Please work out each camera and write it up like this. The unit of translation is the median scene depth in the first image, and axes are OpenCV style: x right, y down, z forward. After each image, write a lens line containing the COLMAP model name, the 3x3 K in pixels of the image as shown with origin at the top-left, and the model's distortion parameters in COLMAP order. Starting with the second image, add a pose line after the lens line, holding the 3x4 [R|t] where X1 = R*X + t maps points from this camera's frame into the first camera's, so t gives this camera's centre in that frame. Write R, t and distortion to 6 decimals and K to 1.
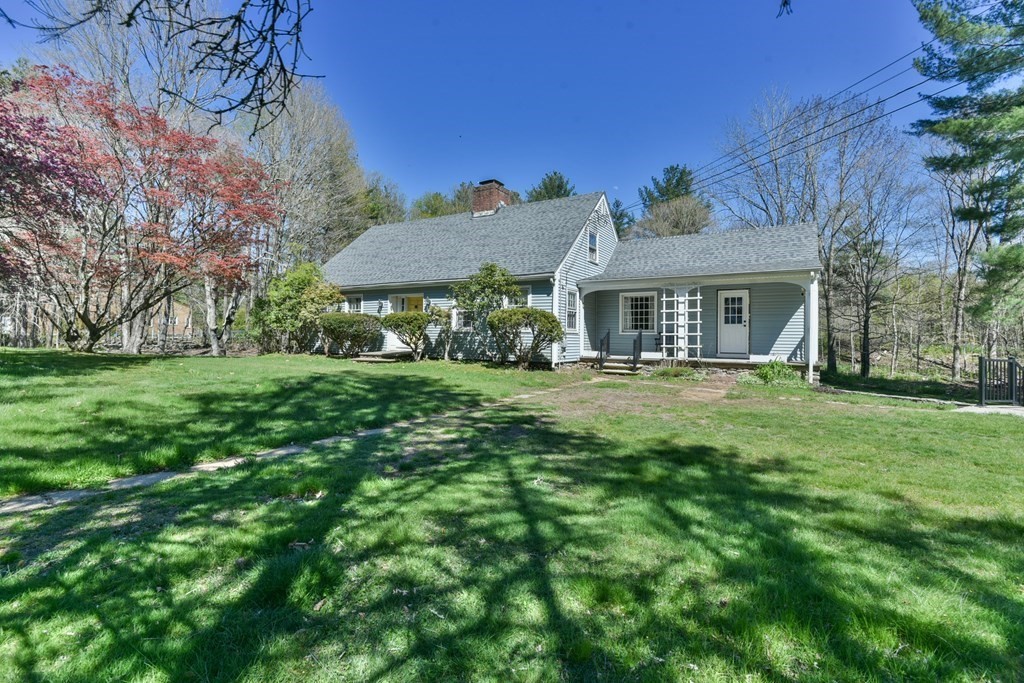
lens RADIAL K [[467.5, 0, 500.0], [0, 467.5, 329.3], [0, 0, 1]] dist [-0.003188, -0.000341]
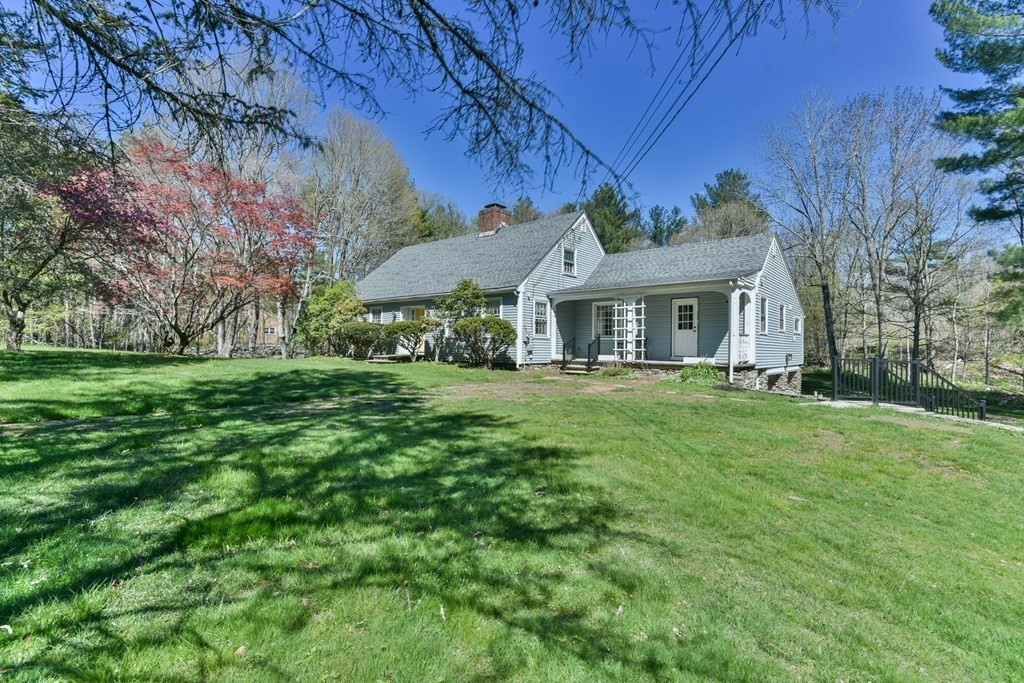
lens RADIAL K [[460.0, 0, 504.1], [0, 460.0, 341.7], [0, 0, 1]] dist [-0.000342, 0.000153]
pose [[0.986566, -0.001652, -0.163354, 0.240327], [0.002913, 0.999968, 0.007482, 0.007005], [0.163336, -0.007858, 0.986539, -0.121633]]
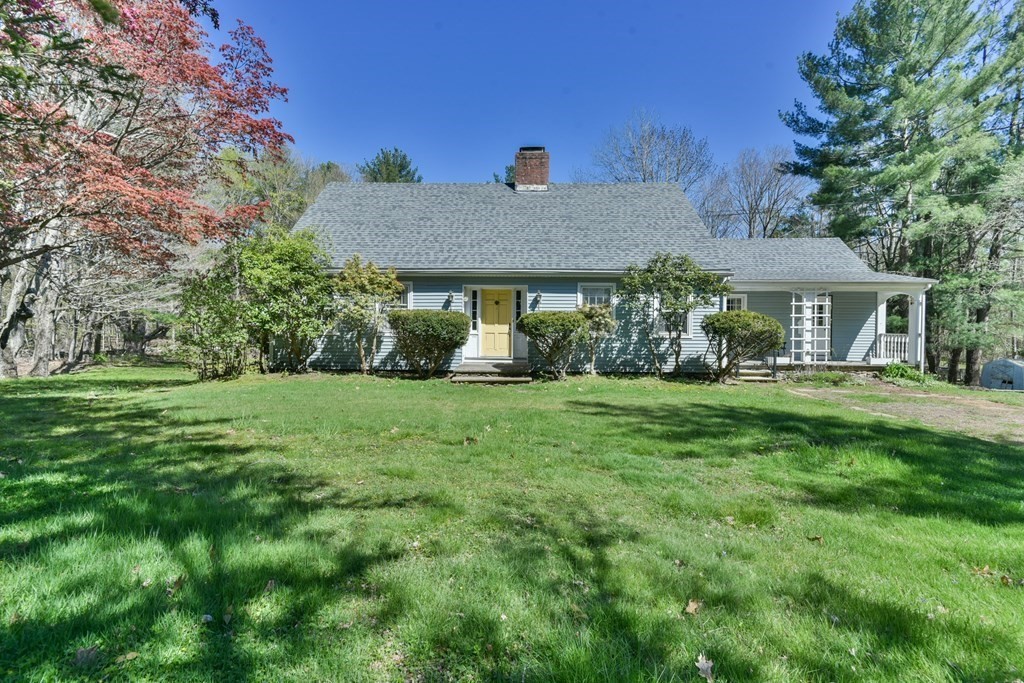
lens RADIAL K [[491.1, 0, 512.0], [0, 491.1, 341.5], [0, 0, 1]] dist [-0.045632, -0.000024]
pose [[0.873787, -0.012975, 0.486136, -0.607269], [-0.002854, 0.999490, 0.031808, -0.013227], [-0.486301, -0.029181, 0.873304, 0.352202]]
